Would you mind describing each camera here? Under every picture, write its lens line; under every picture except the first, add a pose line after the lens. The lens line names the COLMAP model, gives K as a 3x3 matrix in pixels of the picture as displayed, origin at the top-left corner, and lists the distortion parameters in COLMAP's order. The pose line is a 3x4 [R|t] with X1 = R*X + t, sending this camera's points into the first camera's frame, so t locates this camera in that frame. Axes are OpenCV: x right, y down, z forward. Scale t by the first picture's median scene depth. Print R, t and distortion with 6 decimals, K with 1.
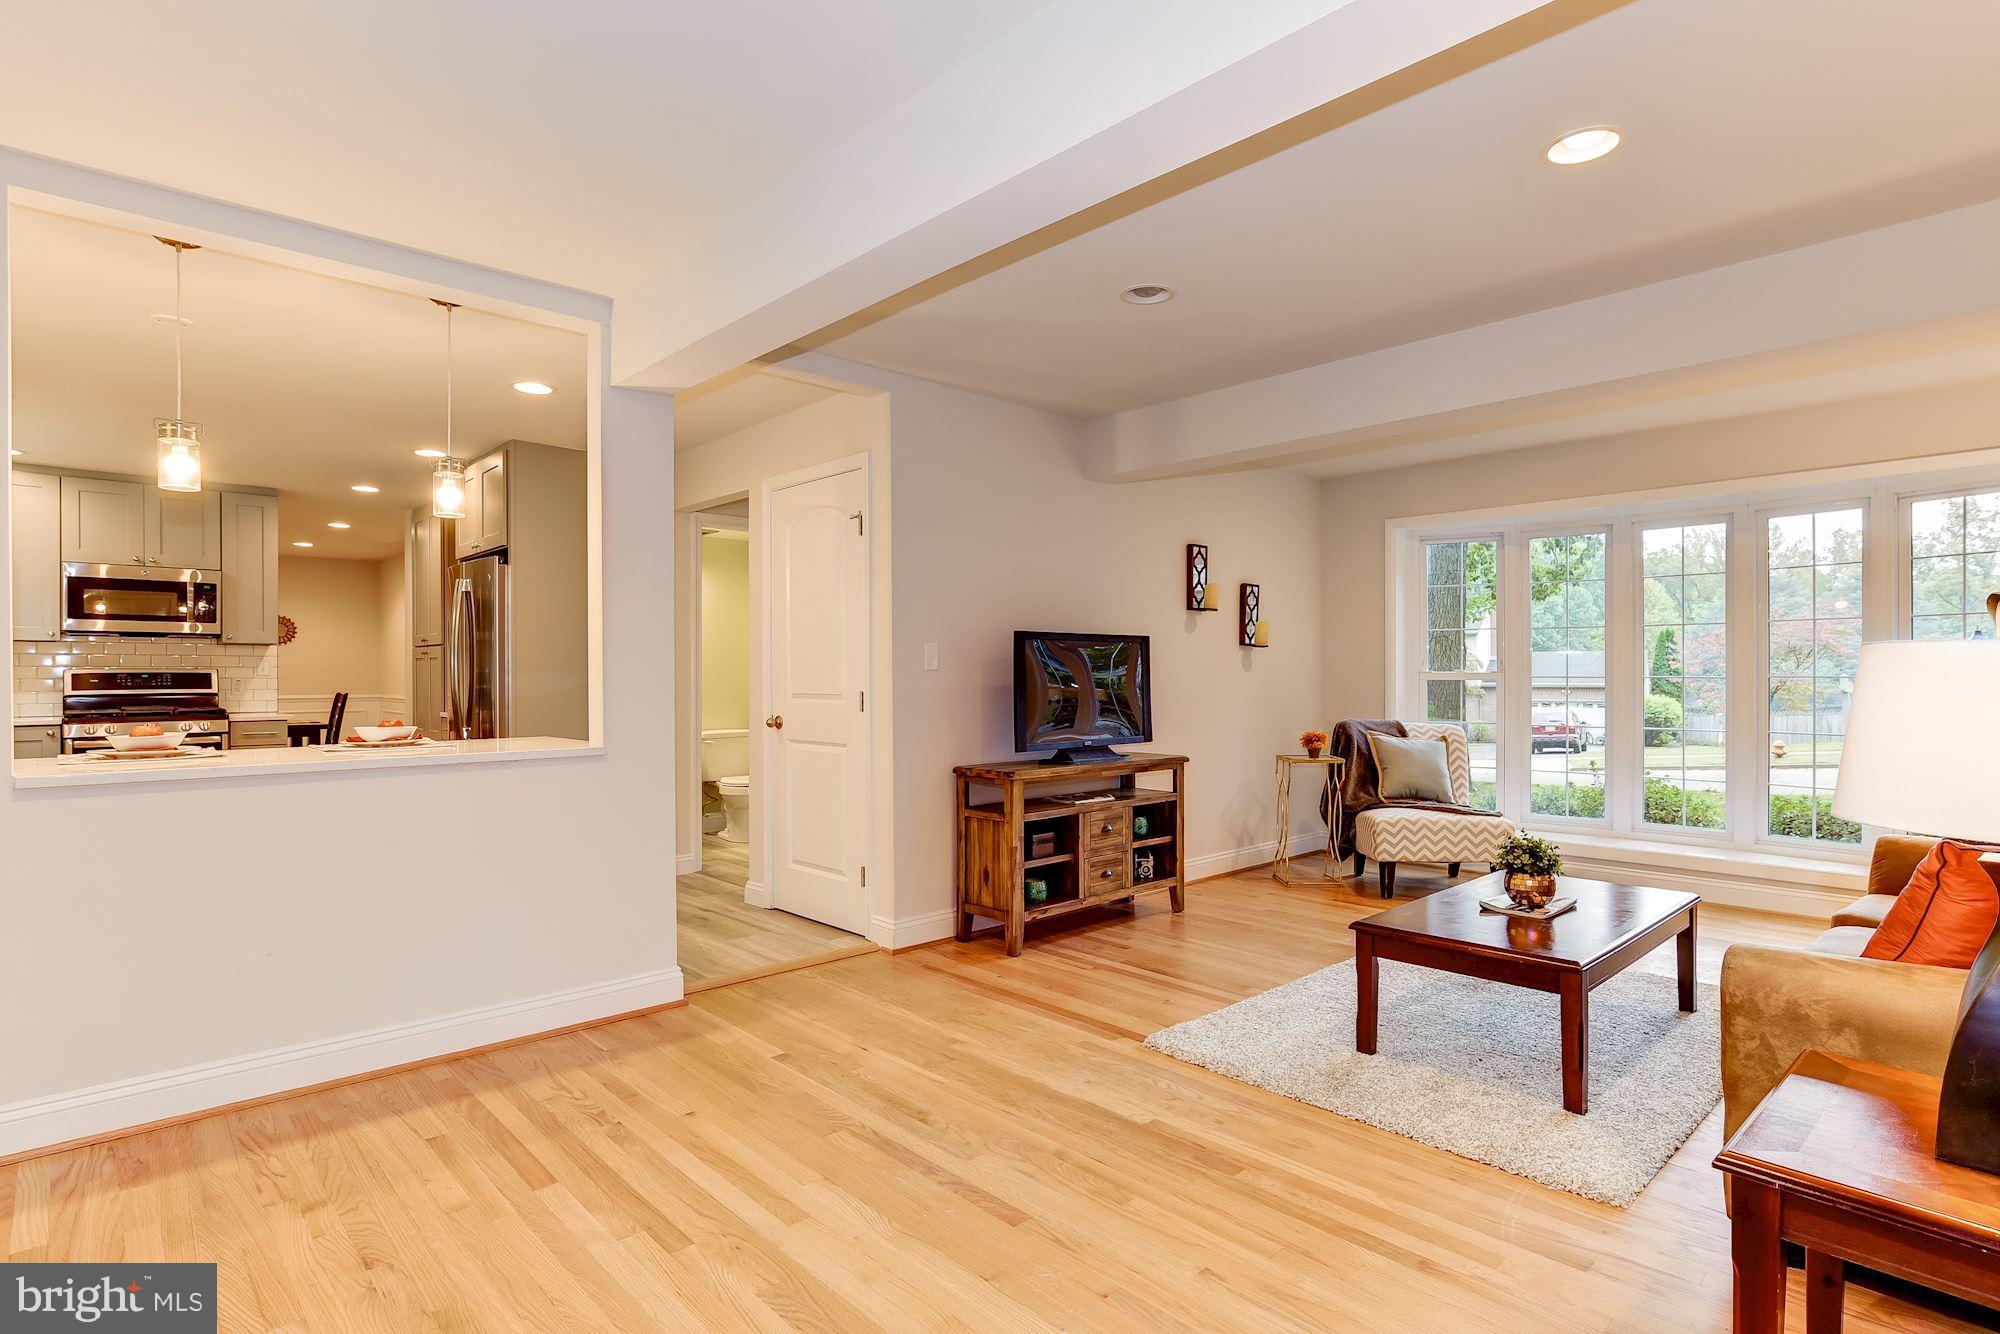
lens RADIAL K [[1006.3, 0, 1003.3], [0, 1006.3, 679.6], [0, 0, 1]] dist [-0.006609, -0.000091]
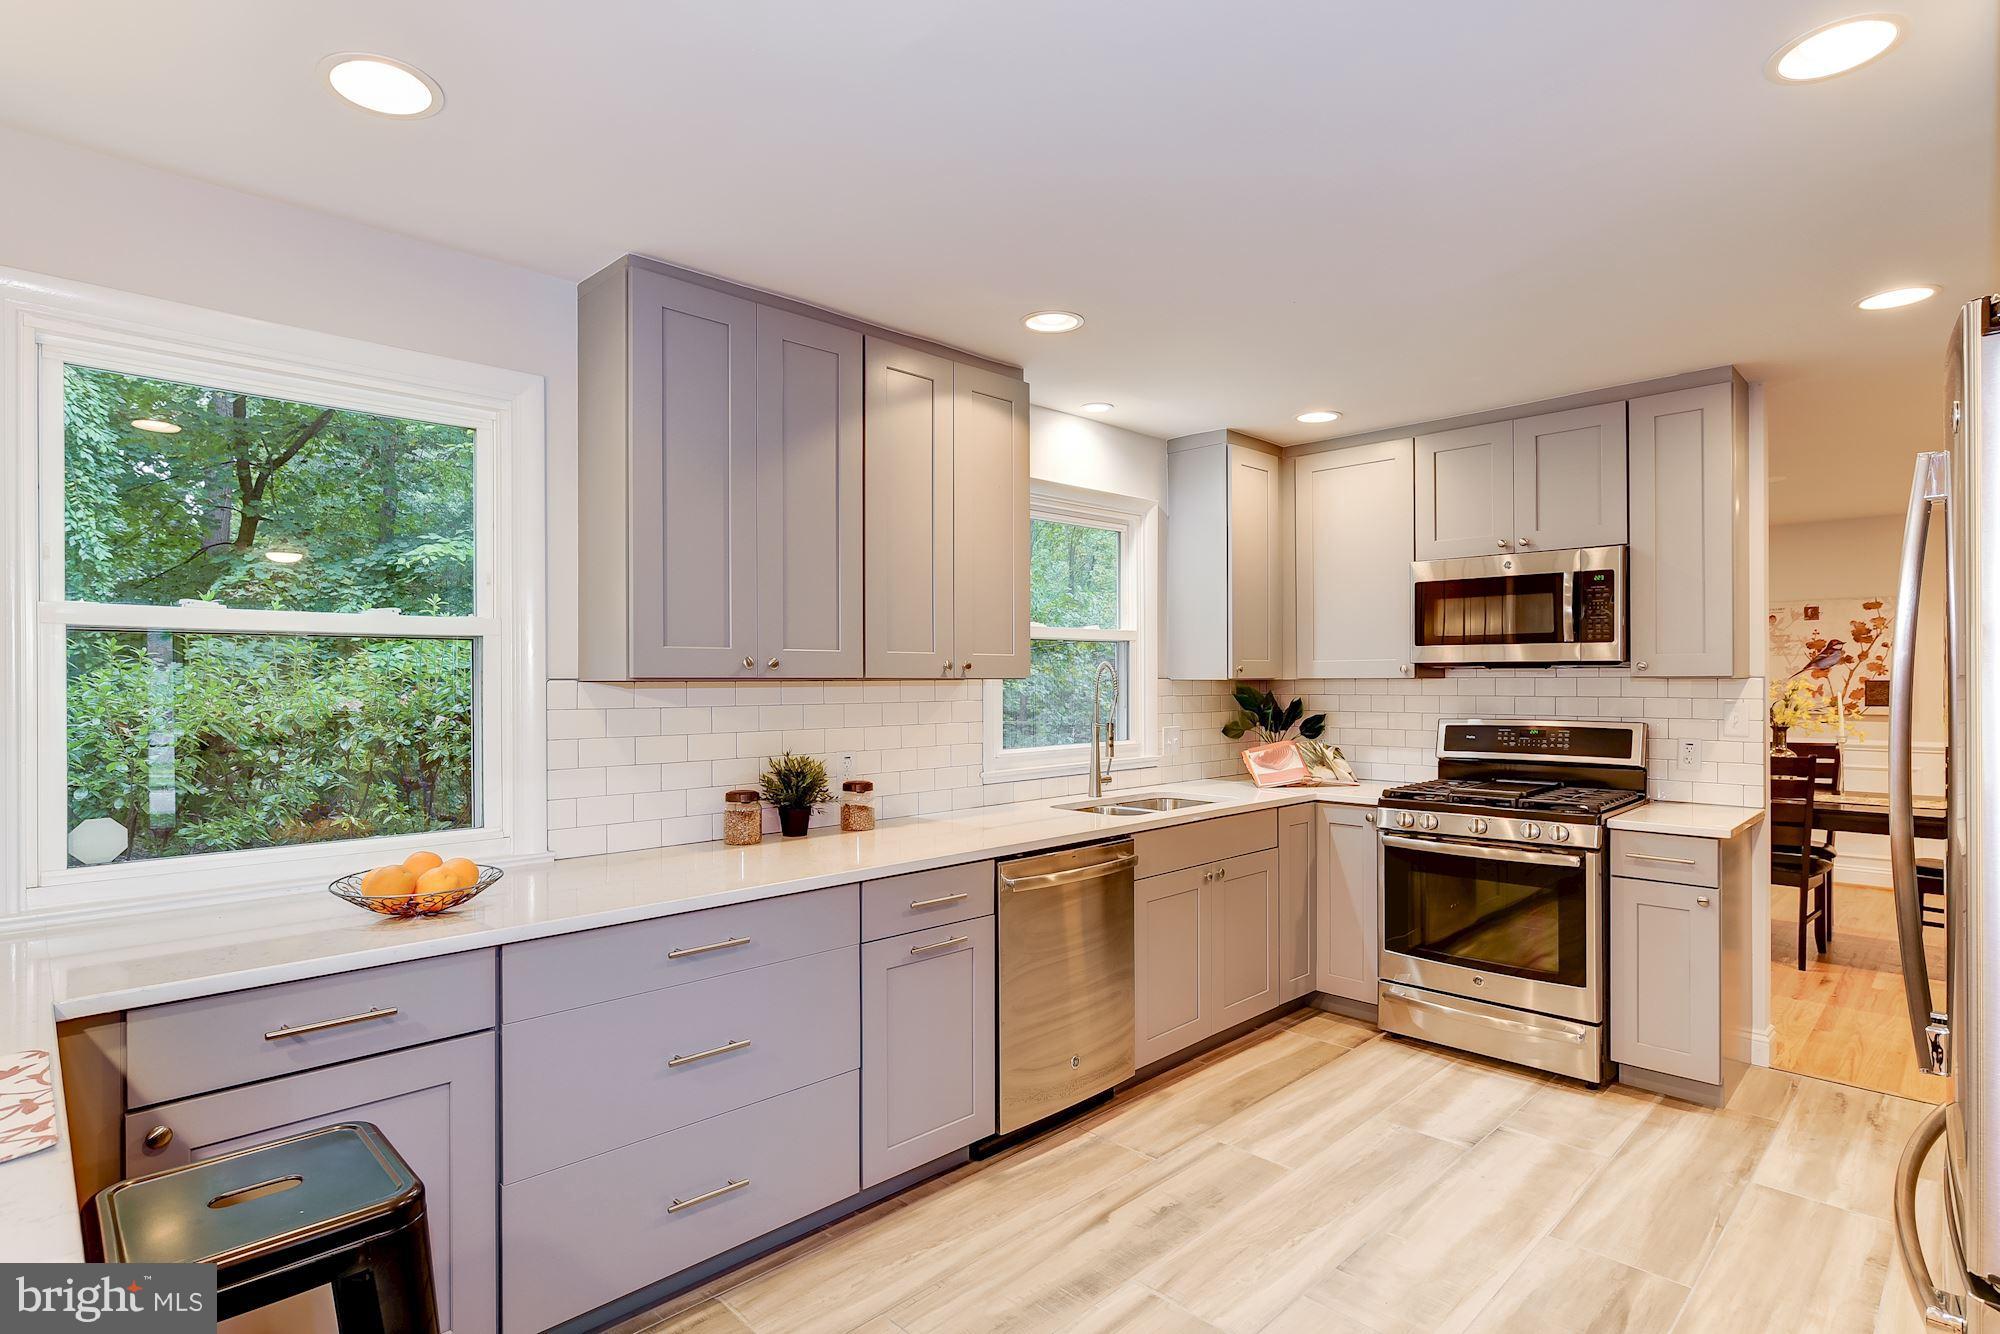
lens RADIAL K [[1006.3, 0, 1003.3], [0, 1006.3, 679.6], [0, 0, 1]] dist [-0.006609, -0.000091]
pose [[0.024891, 0.001359, -0.999689, -0.346498], [0.000918, 0.999999, 0.001382, -0.051492], [0.999690, -0.000952, 0.024890, 0.919368]]
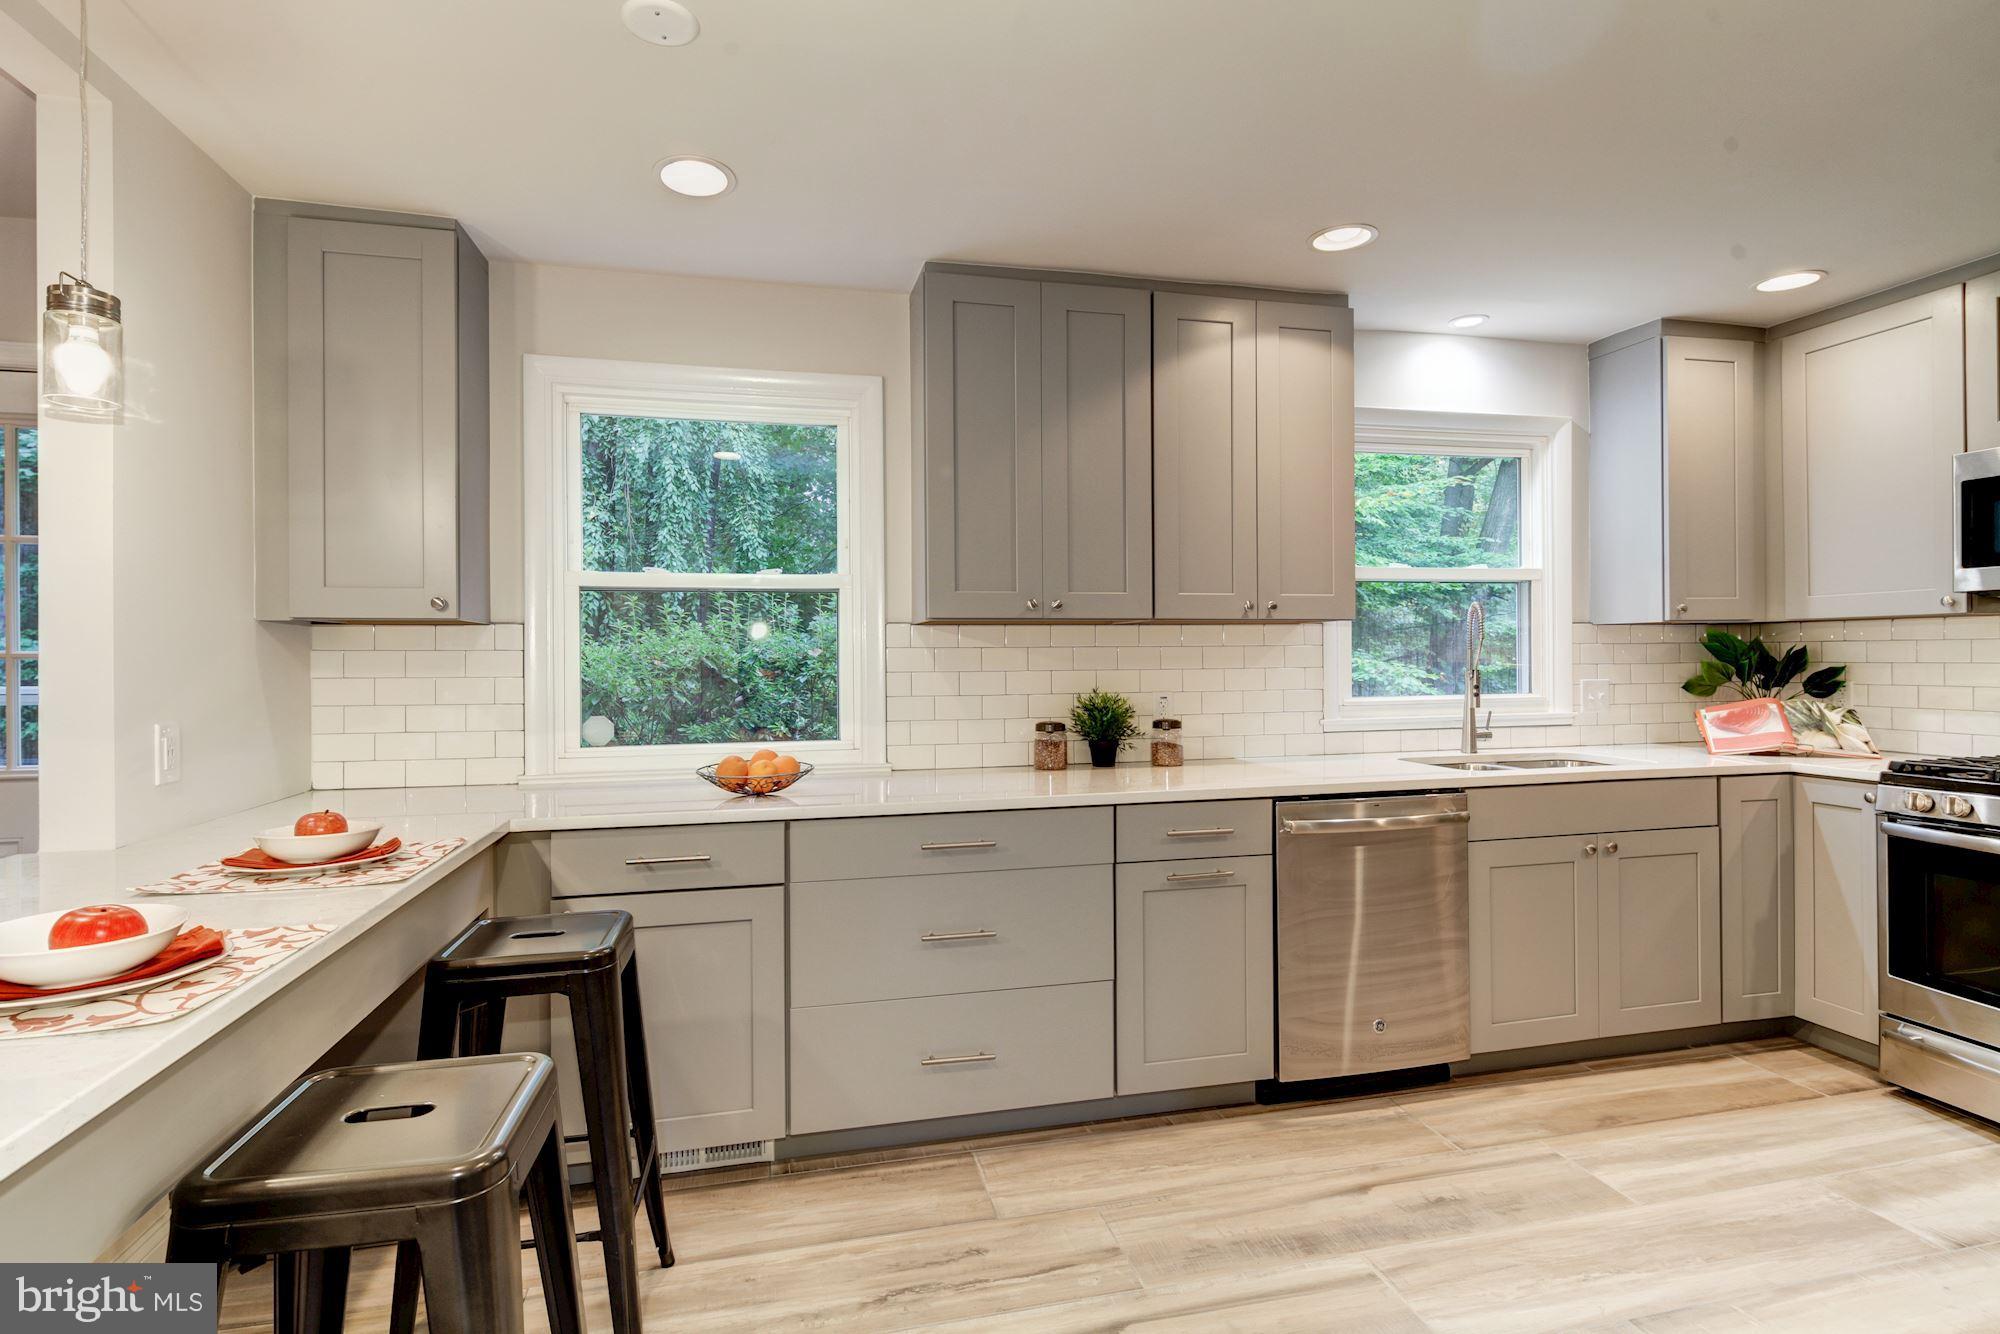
lens RADIAL K [[969.0, 0, 997.9], [0, 969.0, 652.5], [0, 0, 1]] dist [0.004307, -0.004846]
pose [[-0.496270, 0.003778, -0.868160, -0.374011], [0.006788, 0.999977, 0.000472, -0.030518], [0.868142, -0.005659, -0.496284, 1.074110]]
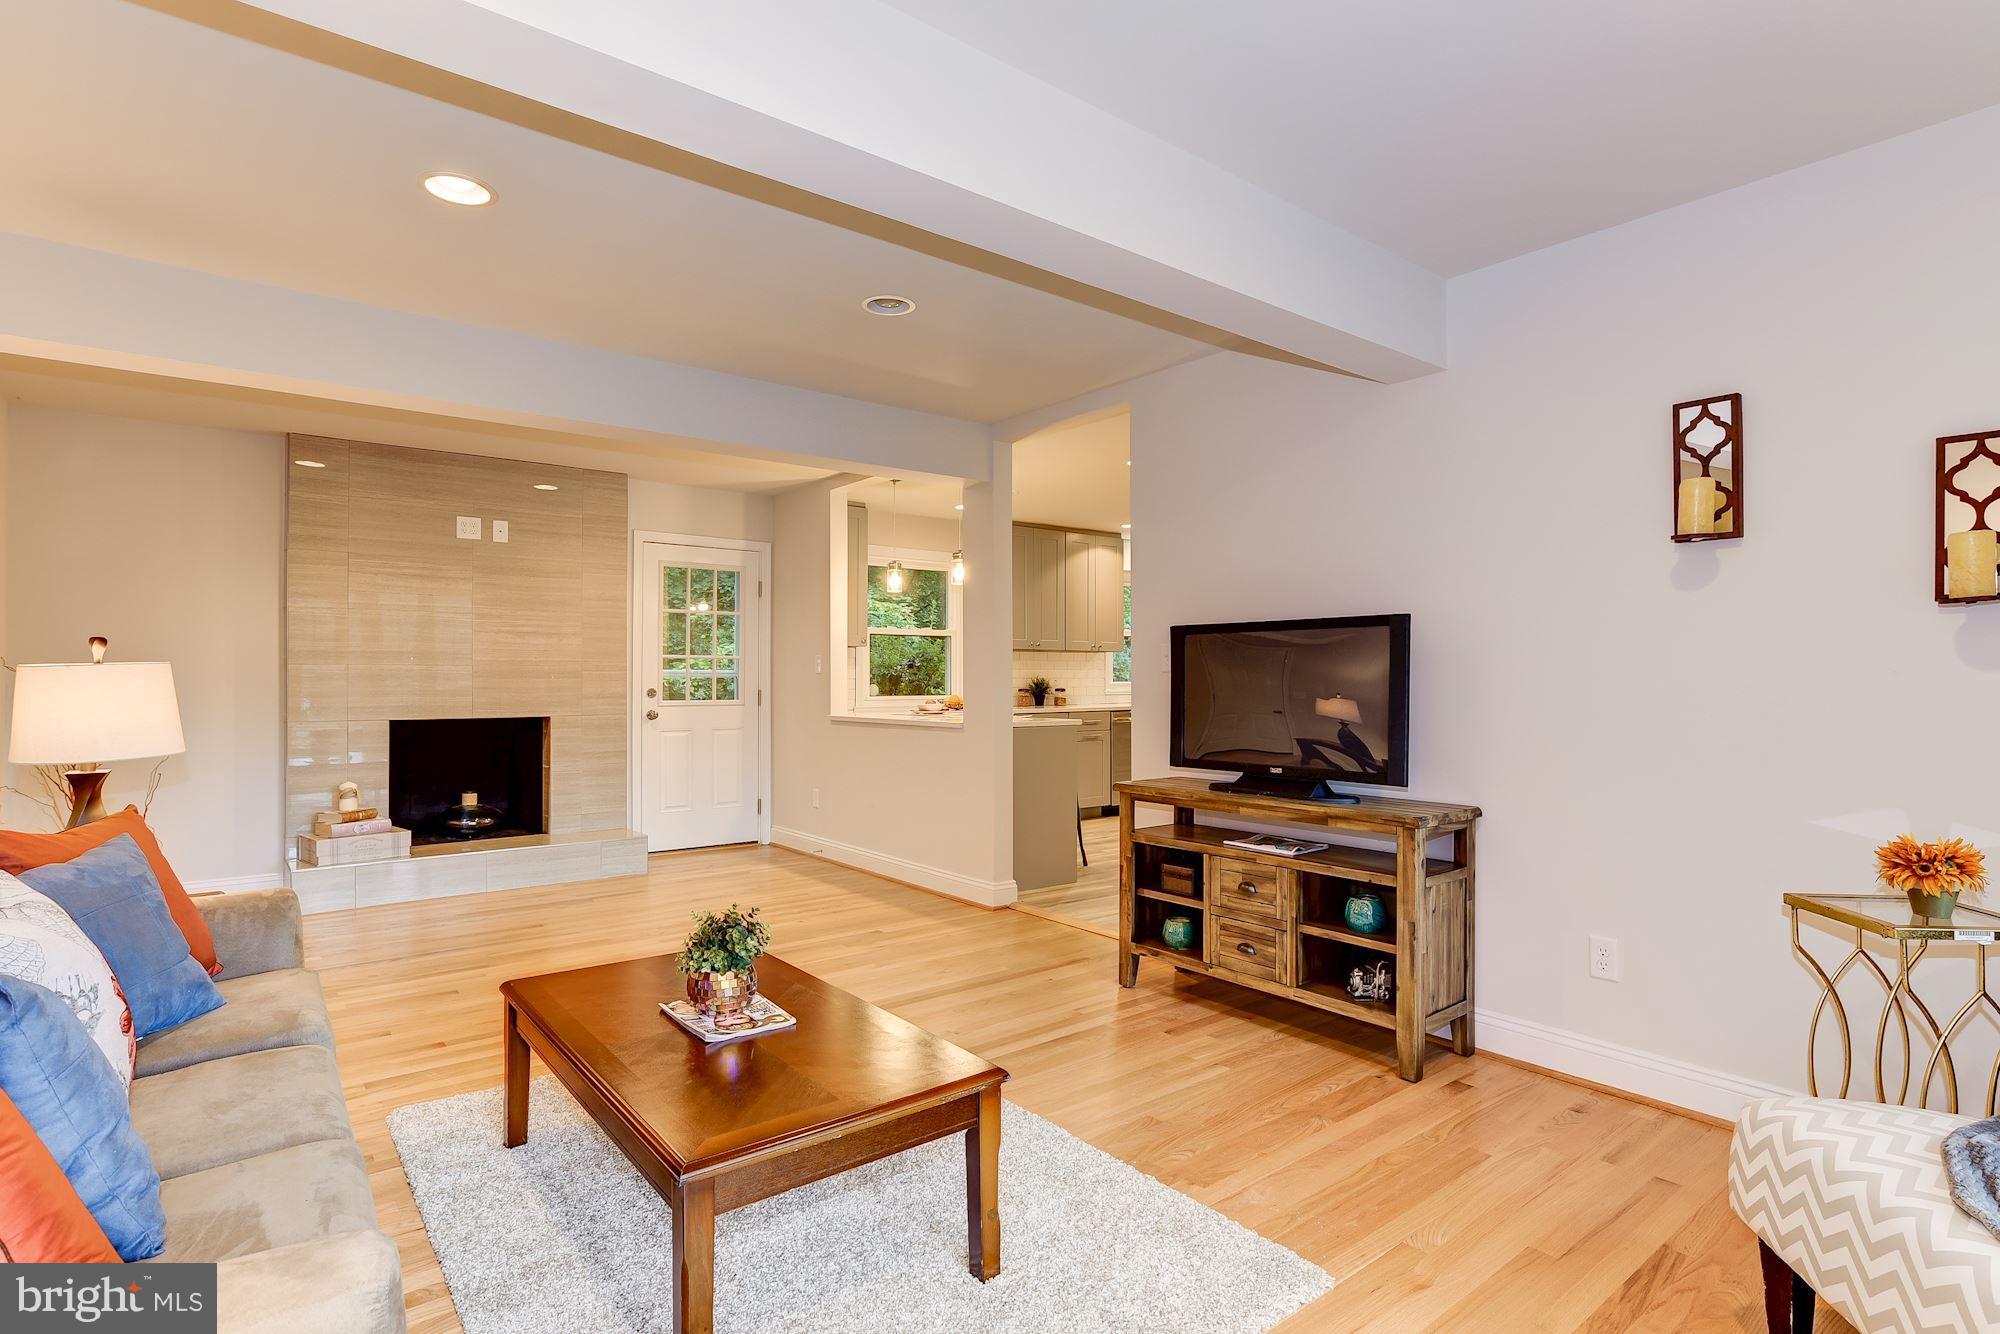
lens RADIAL K [[1006.3, 0, 1003.3], [0, 1006.3, 679.6], [0, 0, 1]] dist [-0.006609, -0.000091]
pose [[-0.080239, 0.003791, -0.996768, 0.848268], [-0.003270, 0.999986, 0.004066, -0.005274], [0.996770, 0.003586, -0.080225, 0.882104]]
